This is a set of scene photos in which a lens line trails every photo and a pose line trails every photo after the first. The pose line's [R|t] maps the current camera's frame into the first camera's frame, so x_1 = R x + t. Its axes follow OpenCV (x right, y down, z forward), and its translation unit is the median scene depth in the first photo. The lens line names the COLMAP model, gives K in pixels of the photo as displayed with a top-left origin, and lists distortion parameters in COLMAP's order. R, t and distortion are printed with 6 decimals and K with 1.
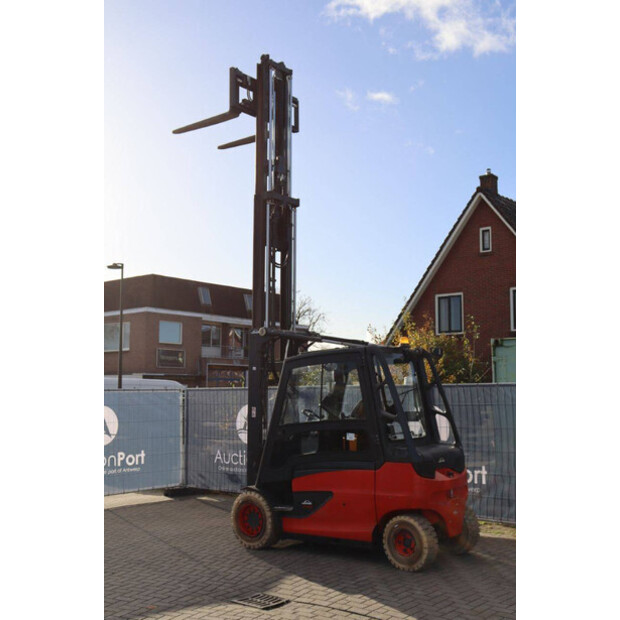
lens RADIAL K [[738.1, 0, 310.0], [0, 738.1, 310.0], [0, 0, 1]] dist [0.007877, 0.030932]
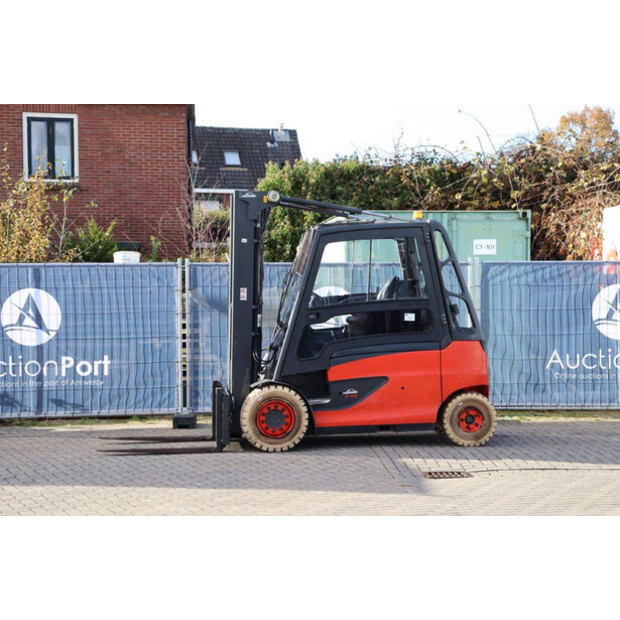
lens RADIAL K [[1360.1, 0, 310.0], [0, 1360.1, 310.0], [0, 0, 1]] dist [0.399414, 0.026082]
pose [[0.699753, -0.013696, 0.714254, -1.168206], [-0.080970, 0.991853, 0.098345, 0.002112], [-0.709782, -0.126650, 0.692943, -0.100206]]
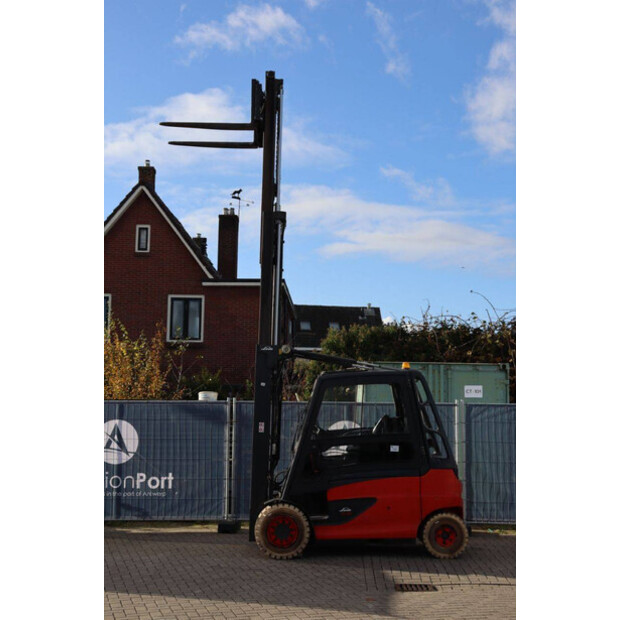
lens RADIAL K [[918.9, 0, 310.0], [0, 918.9, 310.0], [0, 0, 1]] dist [0.007050, 0.895909]
pose [[0.768848, 0.081337, 0.634238, -0.894832], [-0.086450, 0.995992, -0.022931, 0.000563], [-0.633561, -0.037200, 0.772798, -0.014717]]
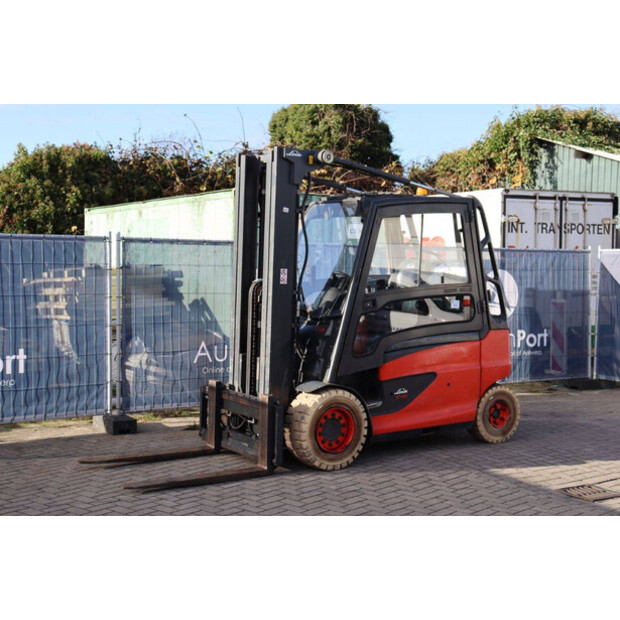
lens RADIAL K [[907.0, 0, 310.0], [0, 907.0, 310.0], [0, 0, 1]] dist [0.119015, -0.007495]
pose [[0.297619, -0.036948, 0.953969, -0.895190], [-0.125105, 0.989124, 0.077340, 0.109146], [-0.946452, -0.142365, 0.289760, 0.787760]]
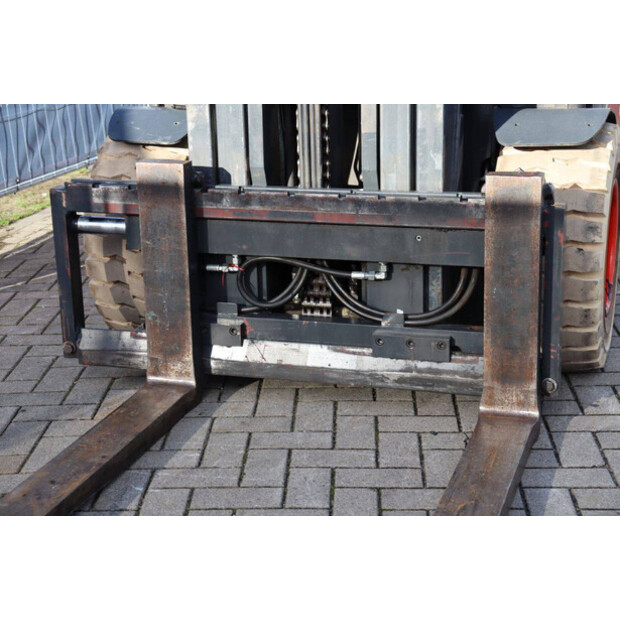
lens RADIAL K [[1238.8, 0, 309.7], [0, 1238.8, 301.4], [0, 0, 1]] dist [0.272534, 0.076667]
pose [[-0.371048, -0.245678, 0.895525, -0.401692], [-0.070546, 0.969039, 0.236616, 0.213154], [-0.925930, 0.024620, -0.376891, 1.230413]]
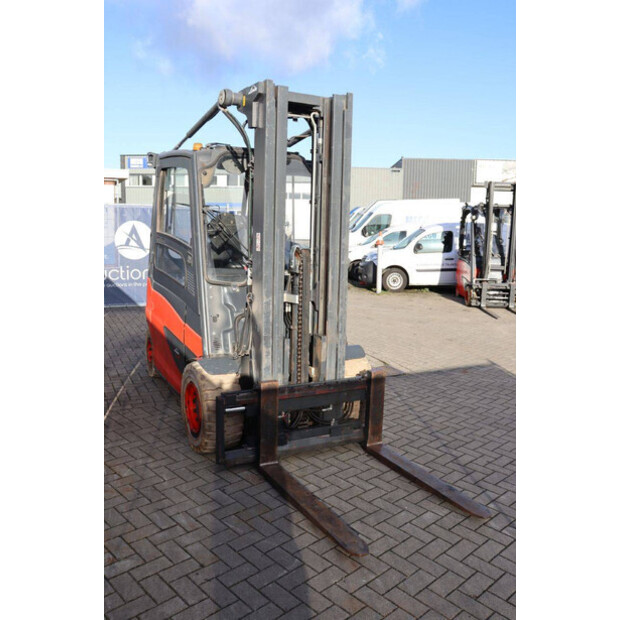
lens RADIAL K [[553.9, 0, 310.0], [0, 553.9, 310.0], [0, 0, 1]] dist [-0.107921, 0.003166]
pose [[-0.921604, -0.083930, 0.378948, -0.239891], [-0.069060, 0.996220, 0.052690, 0.182663], [-0.381938, 0.022389, -0.923917, 1.512430]]
